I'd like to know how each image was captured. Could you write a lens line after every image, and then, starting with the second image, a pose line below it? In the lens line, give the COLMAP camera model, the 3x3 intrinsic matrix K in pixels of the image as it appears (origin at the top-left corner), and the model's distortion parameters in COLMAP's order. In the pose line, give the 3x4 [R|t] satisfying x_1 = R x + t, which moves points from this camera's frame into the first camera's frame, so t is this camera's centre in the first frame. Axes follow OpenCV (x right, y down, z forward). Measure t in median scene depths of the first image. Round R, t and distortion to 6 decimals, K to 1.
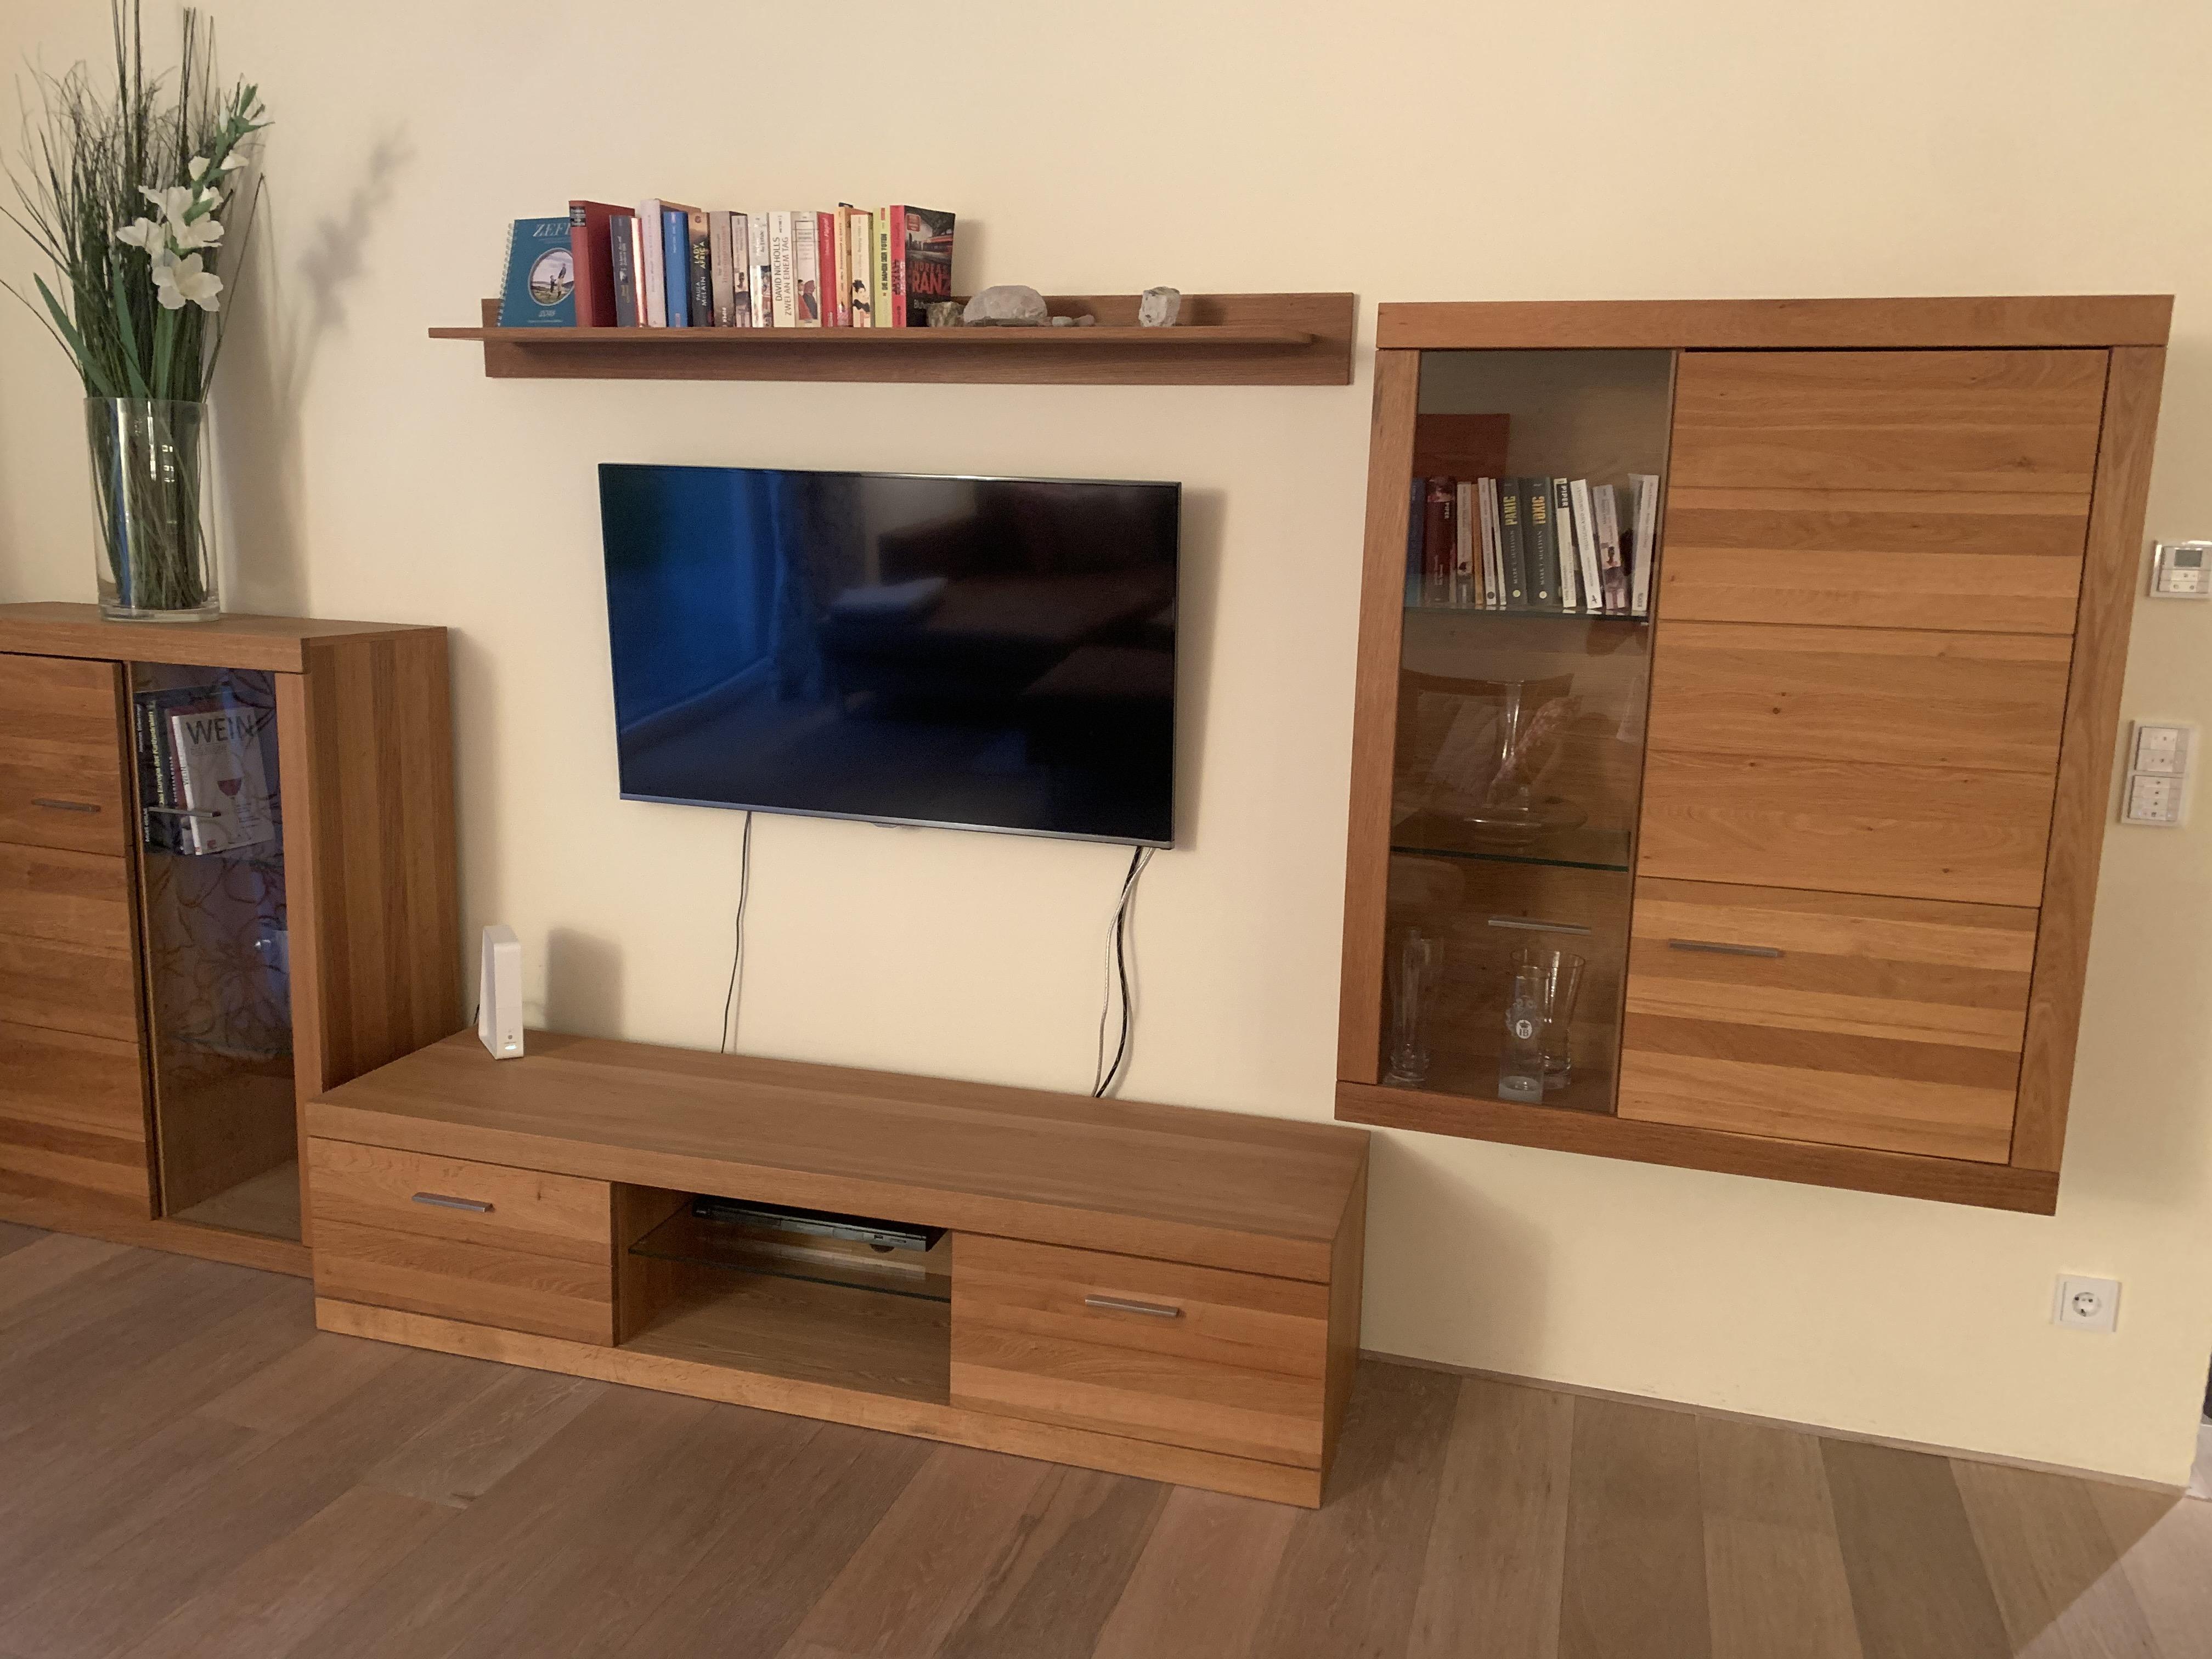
lens RADIAL K [[1732.9, 0, 1099.6], [0, 1732.9, 834.3], [0, 0, 1]] dist [-0.004290, -0.002302]
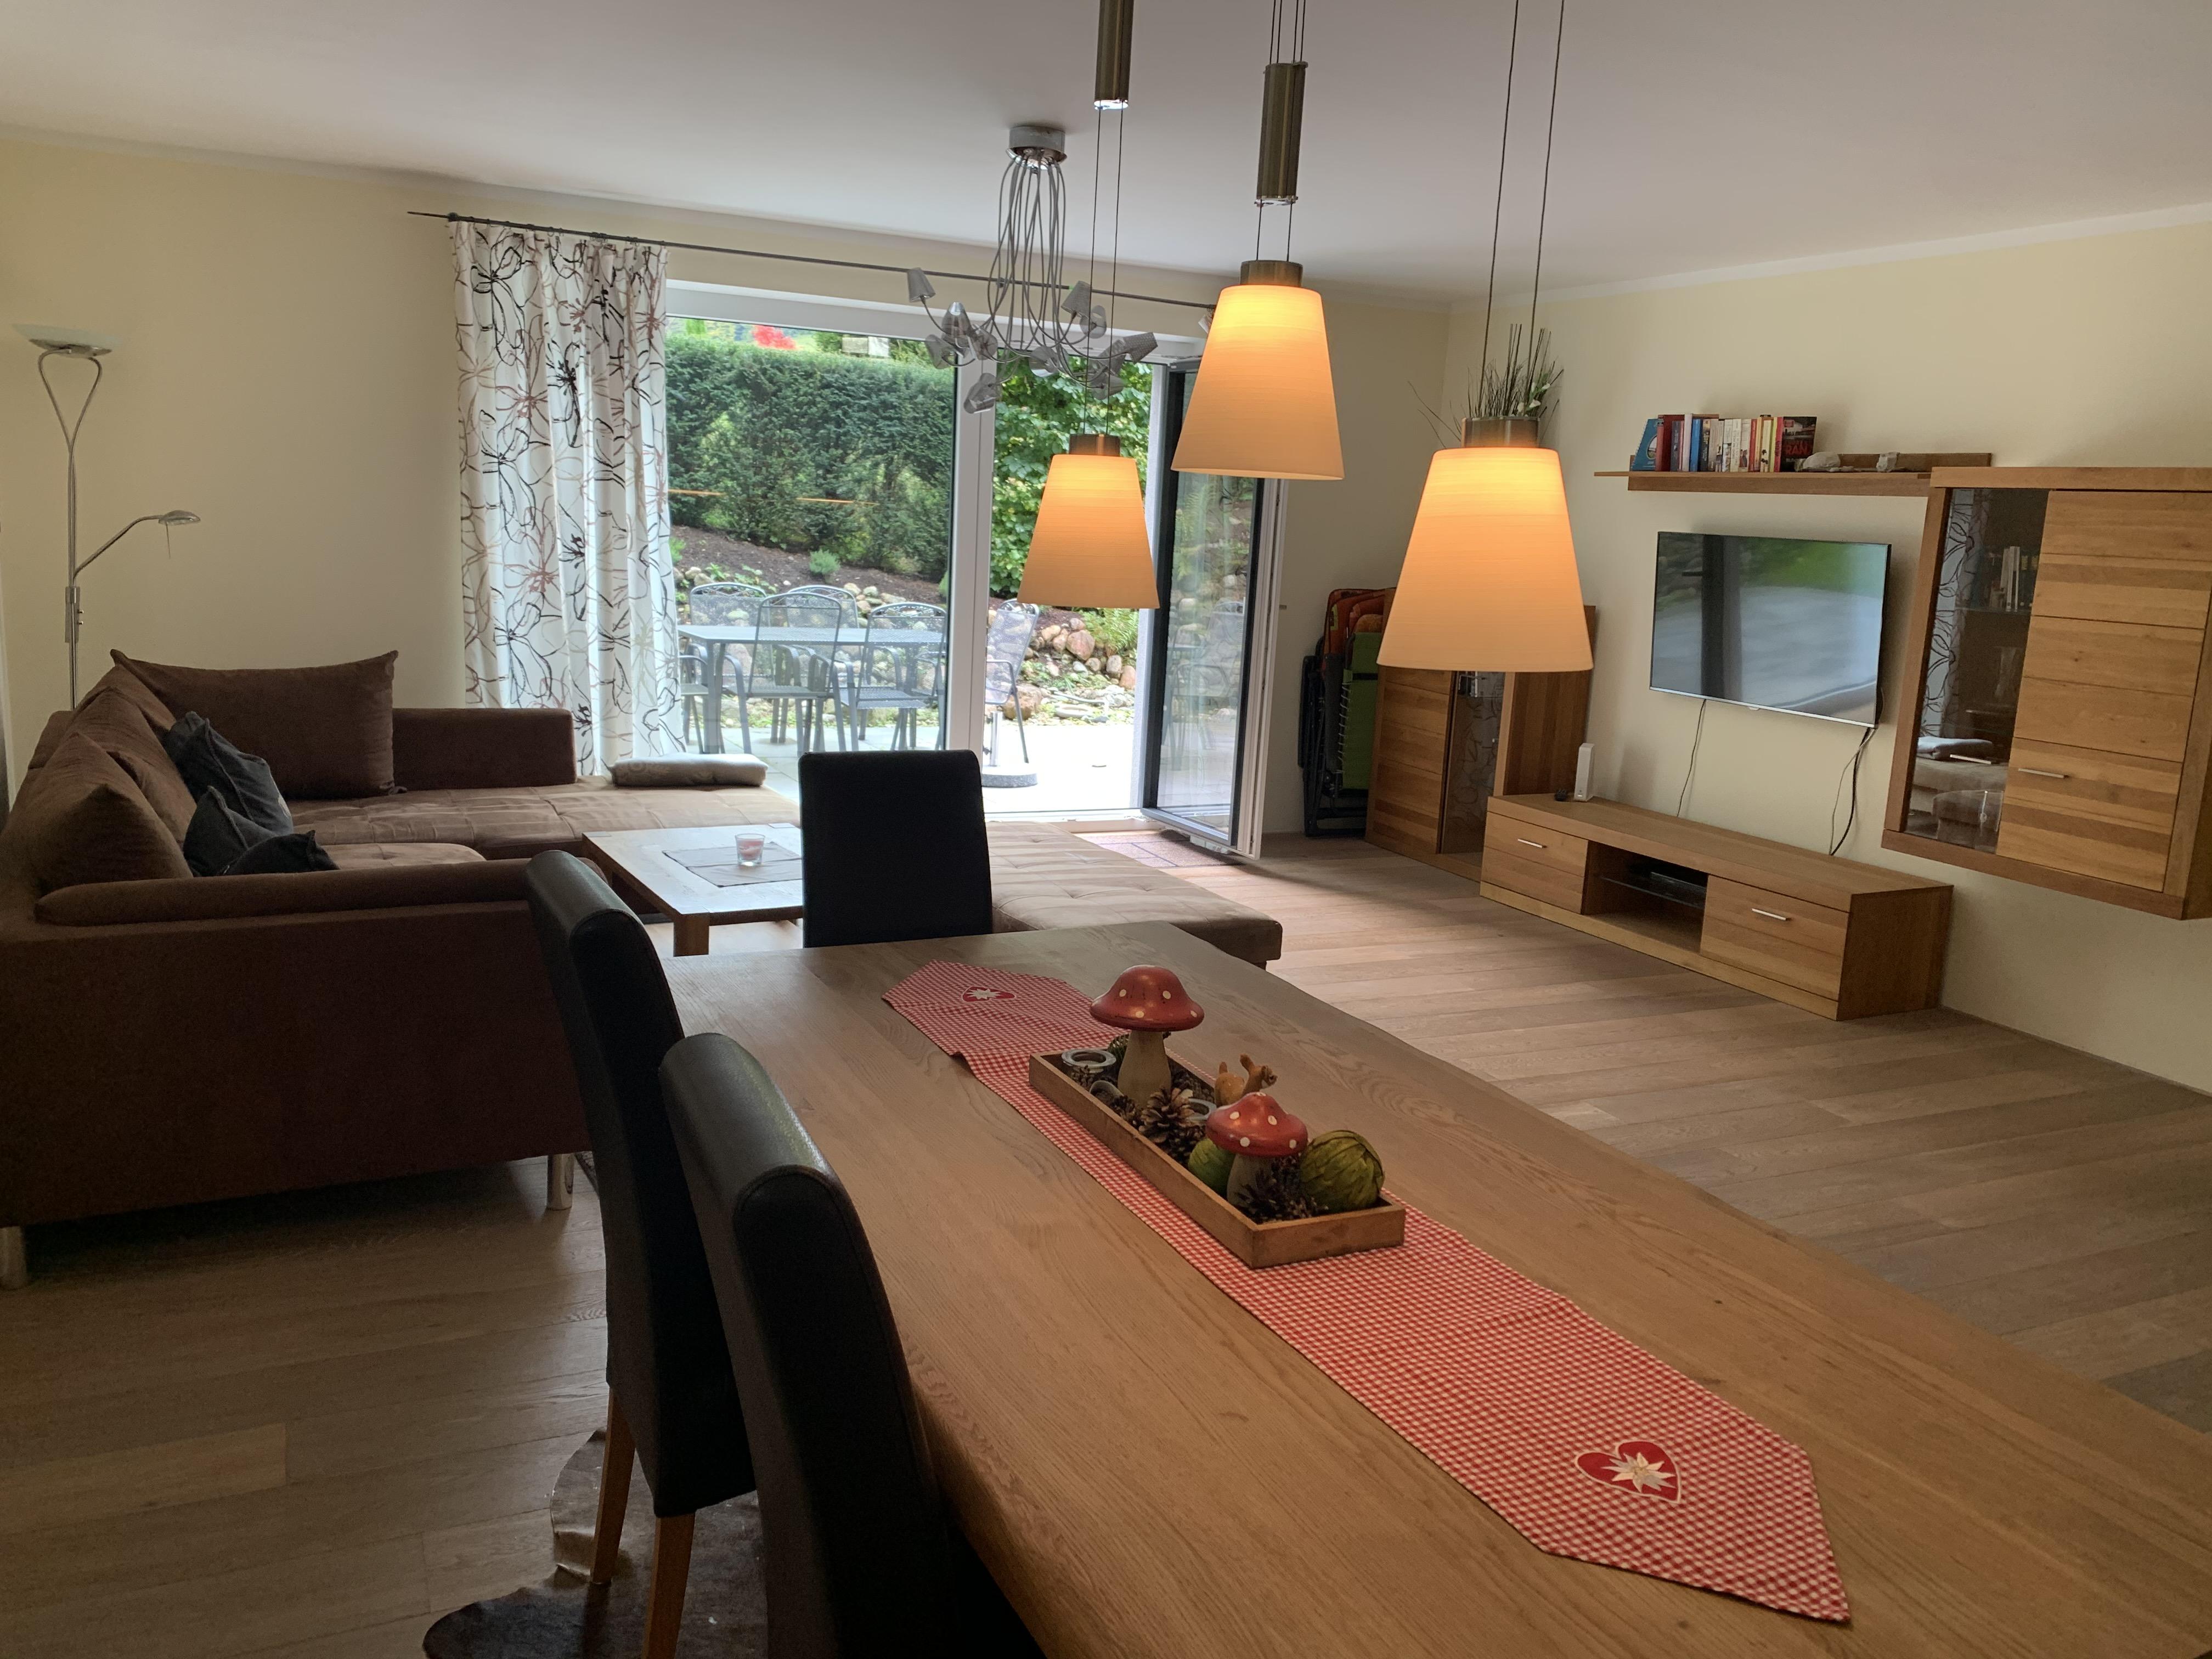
lens RADIAL K [[1732.9, 0, 1103.0], [0, 1732.9, 830.5], [0, 0, 1]] dist [-0.004290, -0.002302]
pose [[0.678495, 0.136203, -0.721868, 0.958866], [-0.152353, 0.987386, 0.043103, 0.187488], [0.718633, 0.080733, 0.690687, -1.083188]]
